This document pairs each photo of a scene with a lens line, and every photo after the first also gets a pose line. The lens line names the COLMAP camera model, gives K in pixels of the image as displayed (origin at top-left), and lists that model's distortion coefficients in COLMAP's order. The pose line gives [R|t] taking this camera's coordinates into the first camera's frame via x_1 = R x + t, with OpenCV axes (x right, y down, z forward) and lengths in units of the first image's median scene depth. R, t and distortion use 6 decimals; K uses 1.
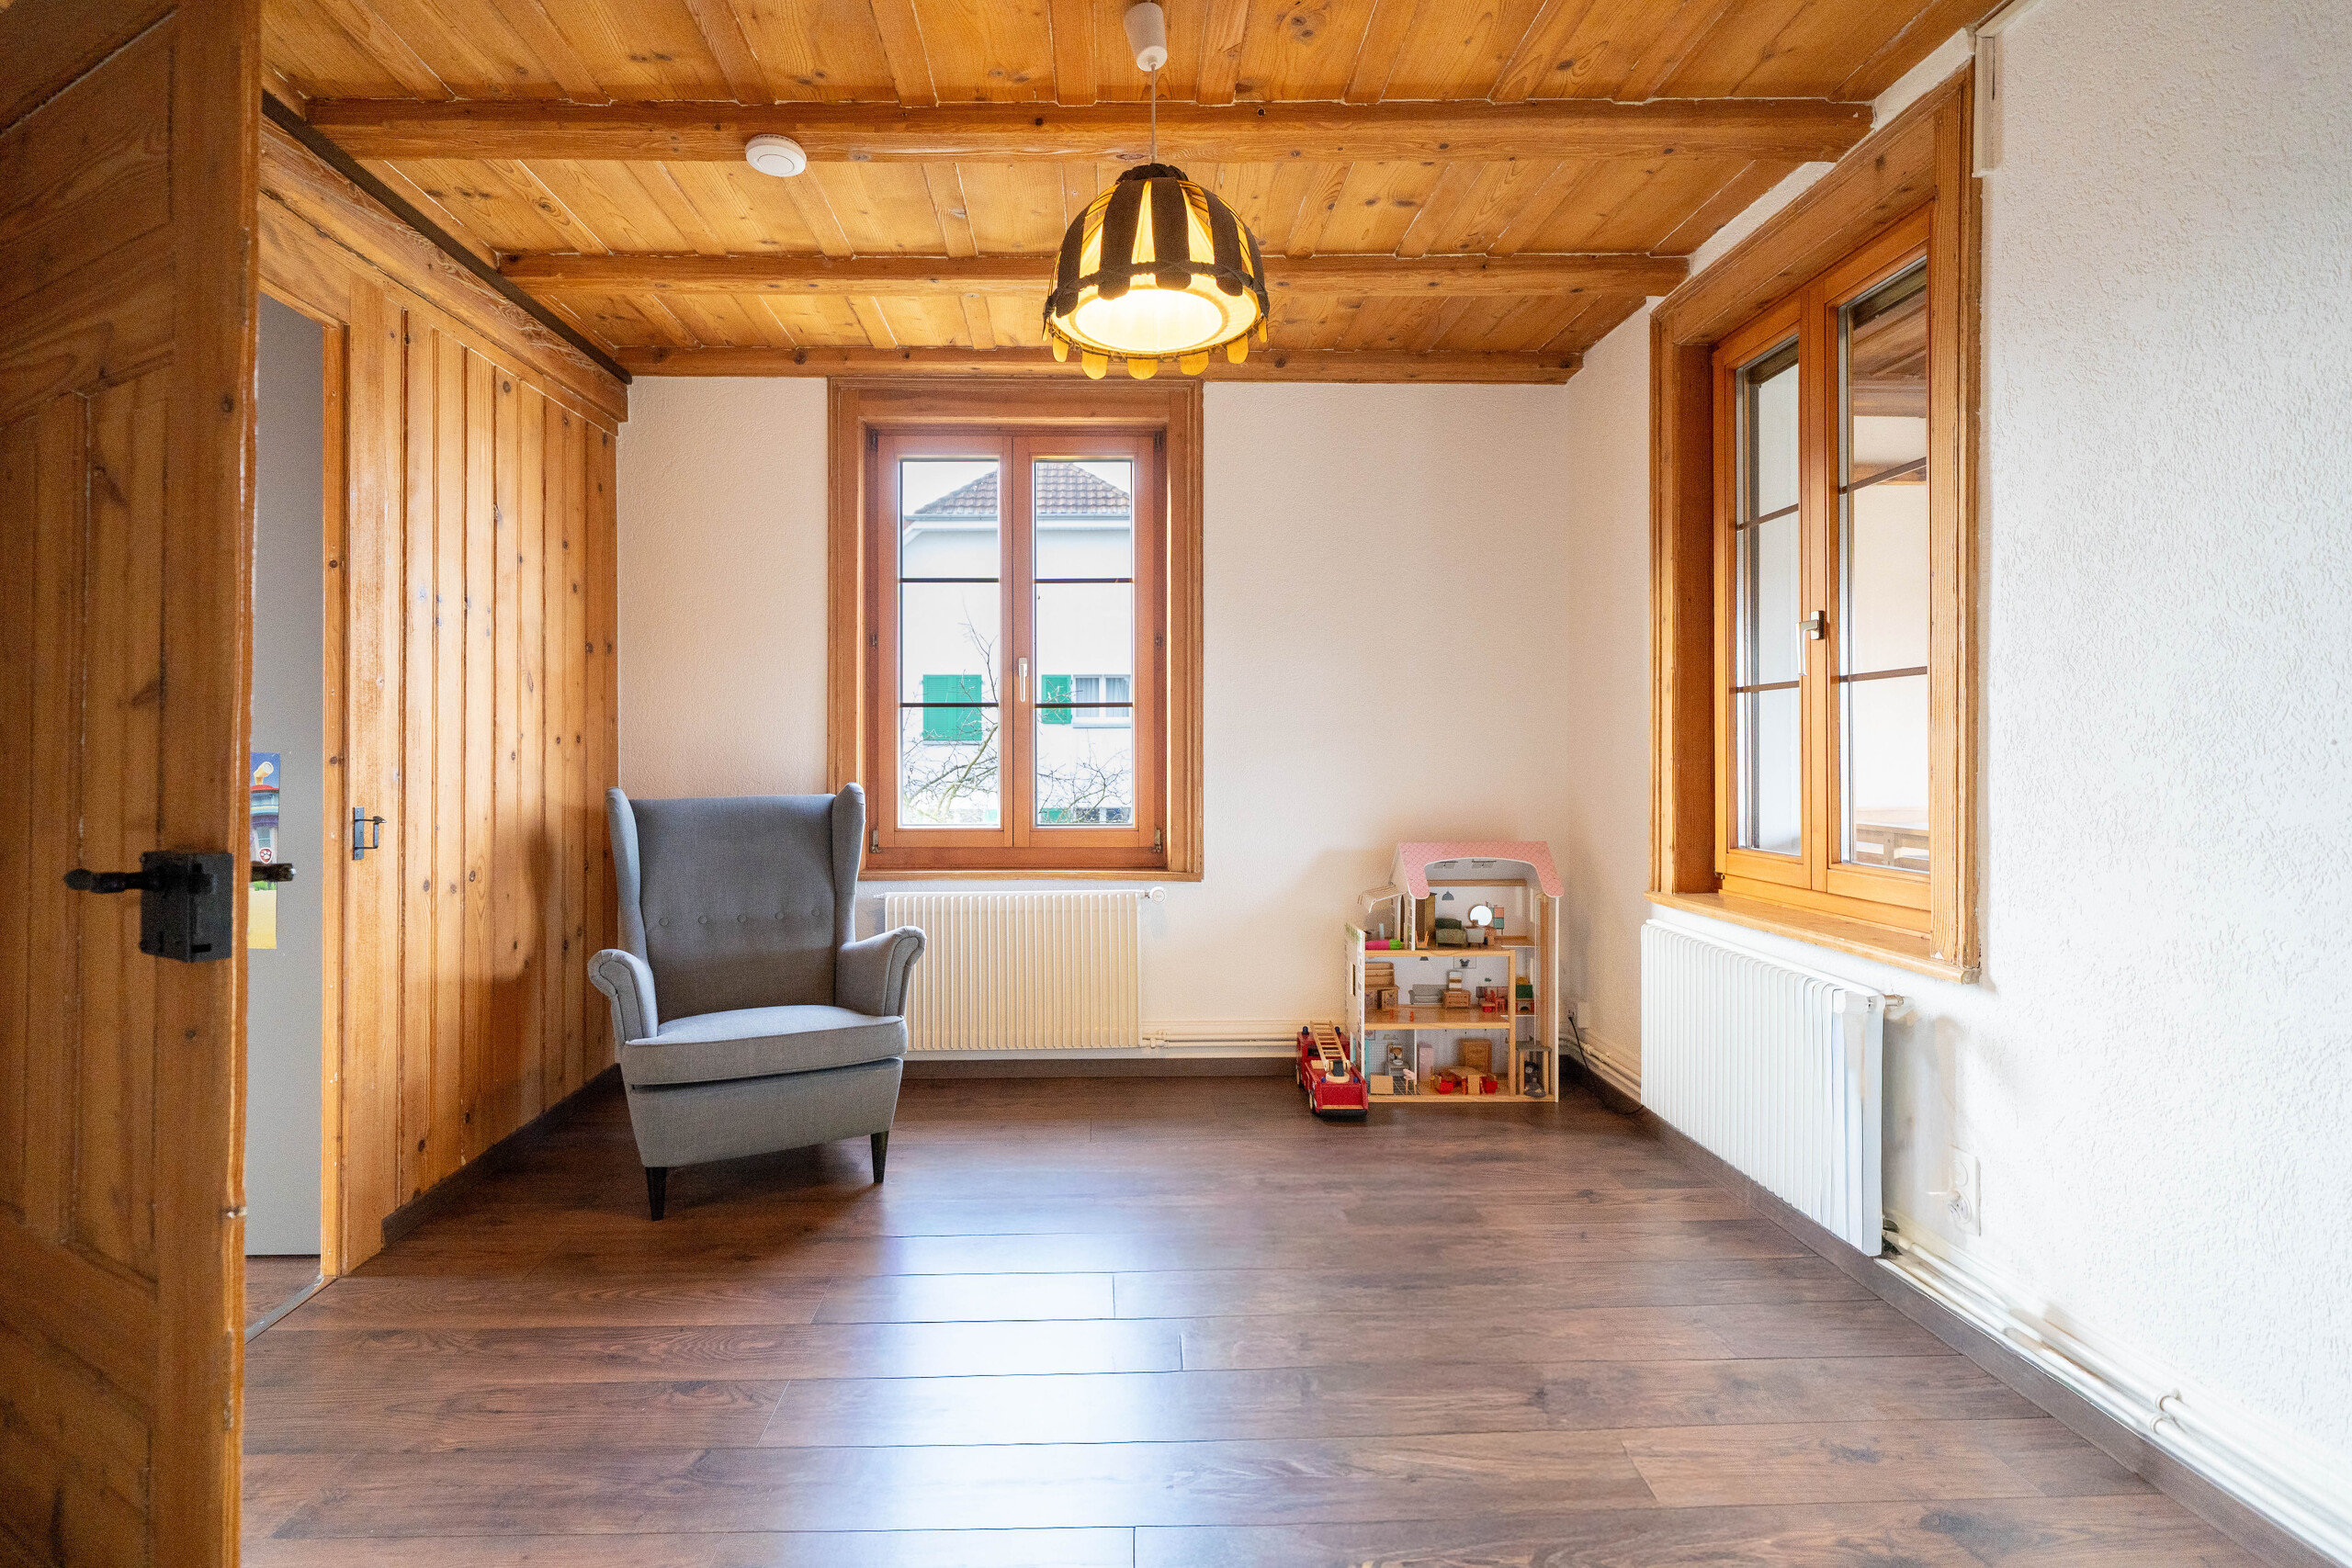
lens RADIAL K [[1244.9, 0, 1175.3], [0, 1244.9, 762.8], [0, 0, 1]] dist [0.002151, 0.000501]
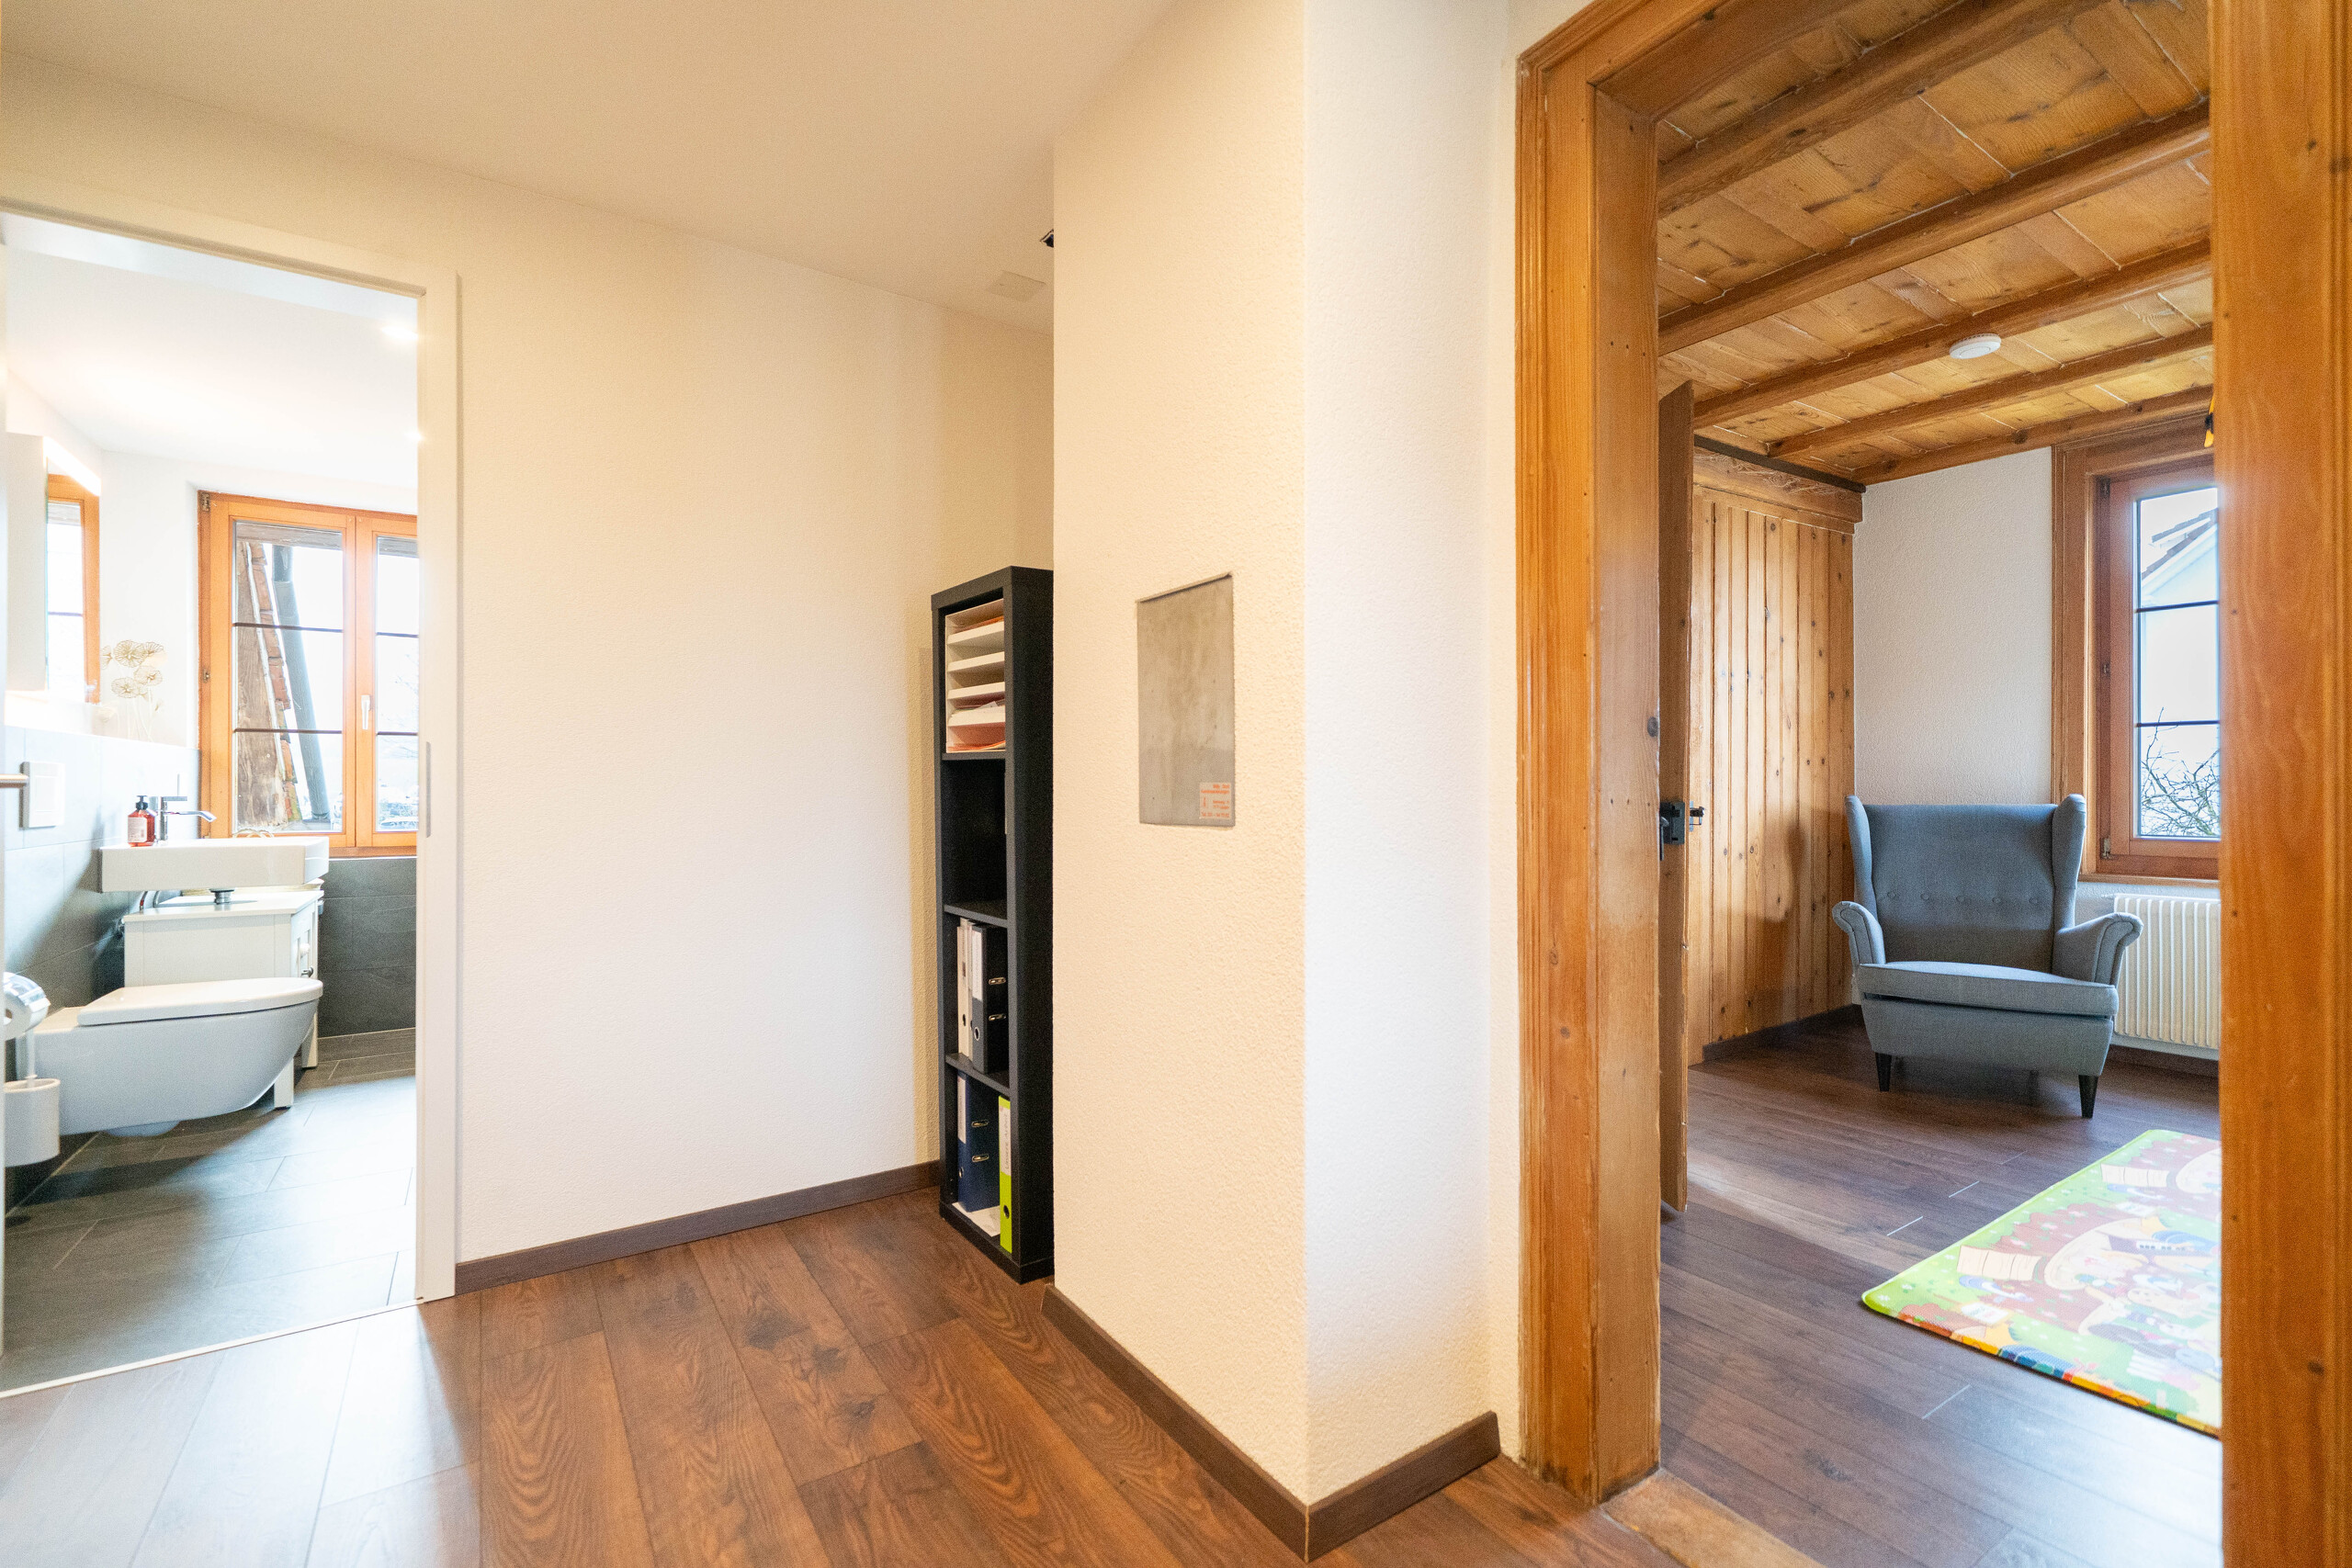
lens RADIAL K [[1025.5, 0, 1176.0], [0, 1025.5, 784.0], [0, 0, 1]] dist [-0.000455, -0.000231]
pose [[0.535281, -0.001529, -0.844673, 0.118348], [-0.000576, 0.999997, -0.002175, 0.010750], [0.844674, 0.001650, 0.535278, -0.261738]]
